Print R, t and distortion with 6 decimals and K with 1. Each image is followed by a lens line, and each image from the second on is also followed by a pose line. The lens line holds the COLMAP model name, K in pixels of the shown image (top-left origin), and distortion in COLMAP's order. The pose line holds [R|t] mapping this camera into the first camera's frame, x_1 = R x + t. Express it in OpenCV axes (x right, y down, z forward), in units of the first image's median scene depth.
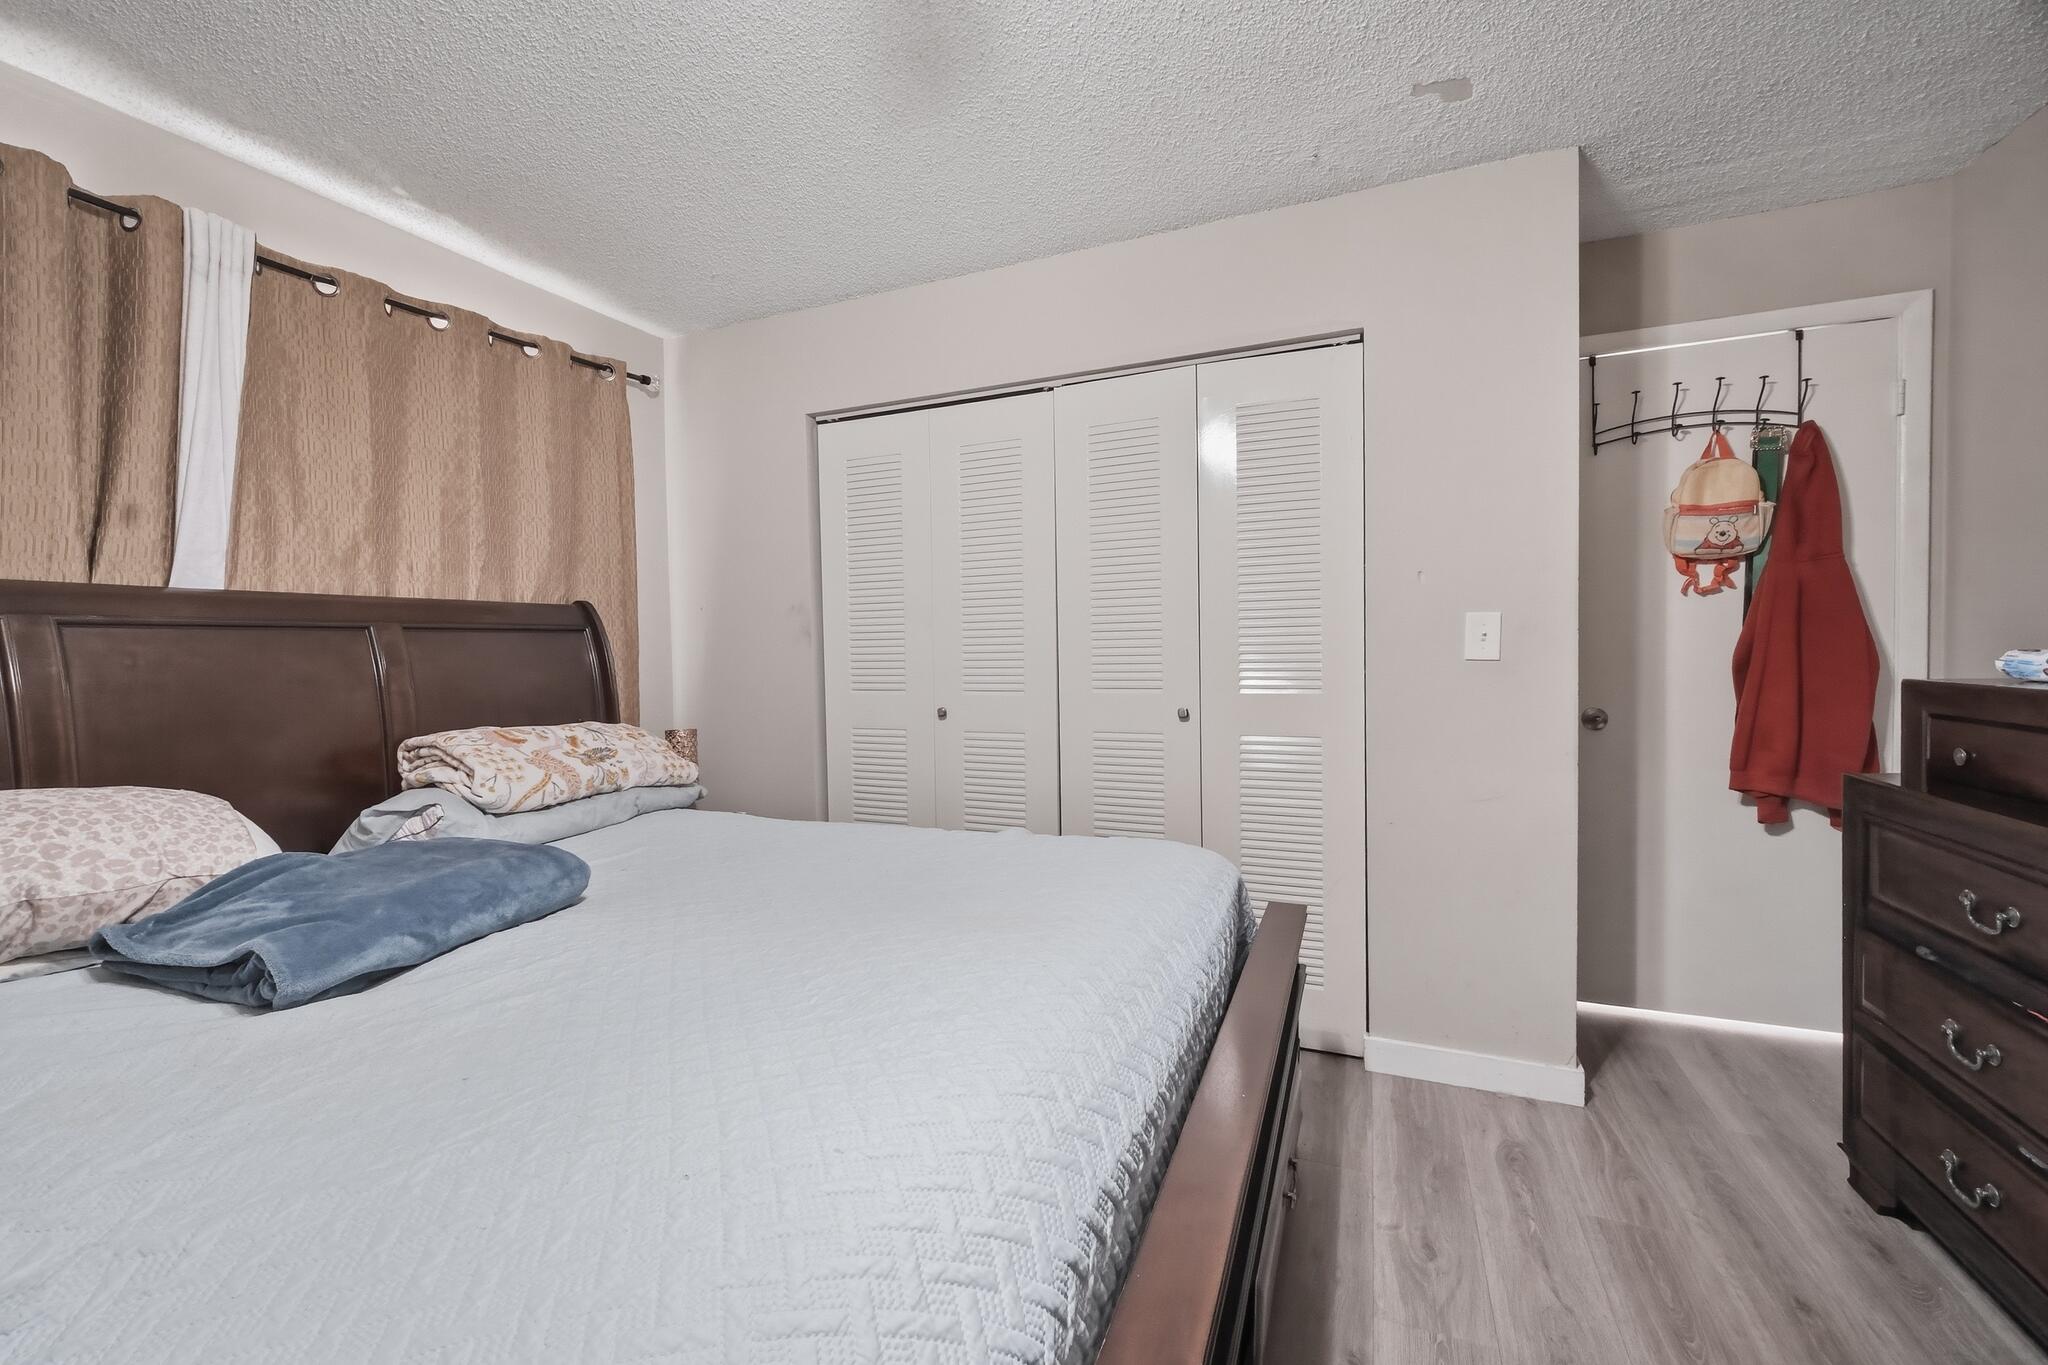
lens RADIAL K [[851.4, 0, 998.9], [0, 851.4, 668.0], [0, 0, 1]] dist [0.000076, -0.001132]
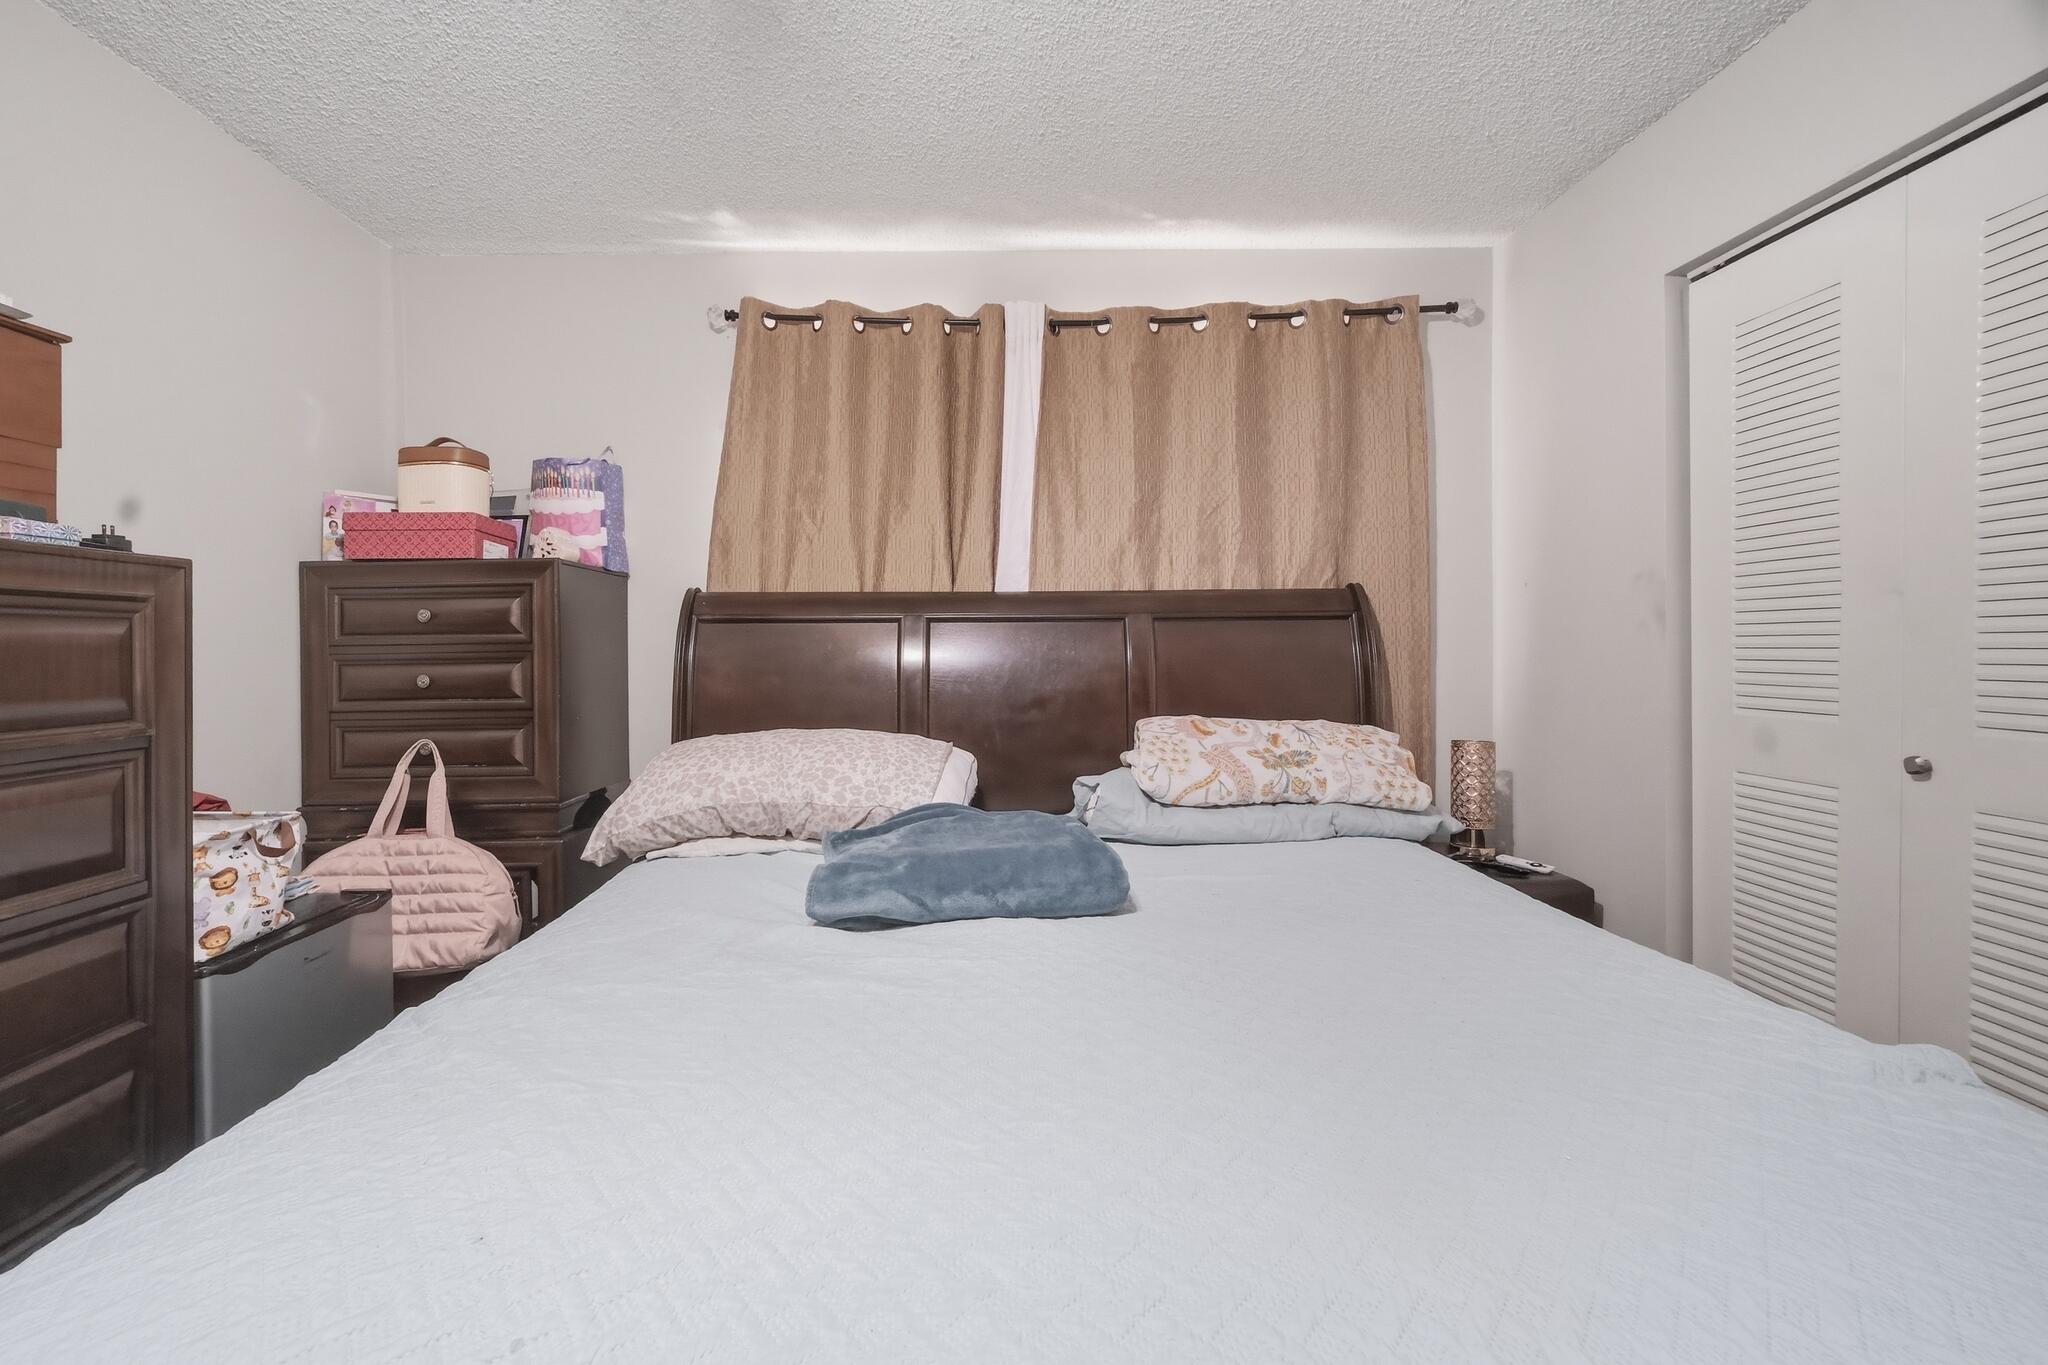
lens RADIAL K [[851.4, 0, 998.9], [0, 851.4, 668.0], [0, 0, 1]] dist [0.000076, -0.001132]
pose [[0.414703, 0.035920, -0.909248, 0.212965], [-0.020962, 0.999333, 0.029918, -0.012631], [0.909715, 0.006653, 0.415179, 0.368007]]
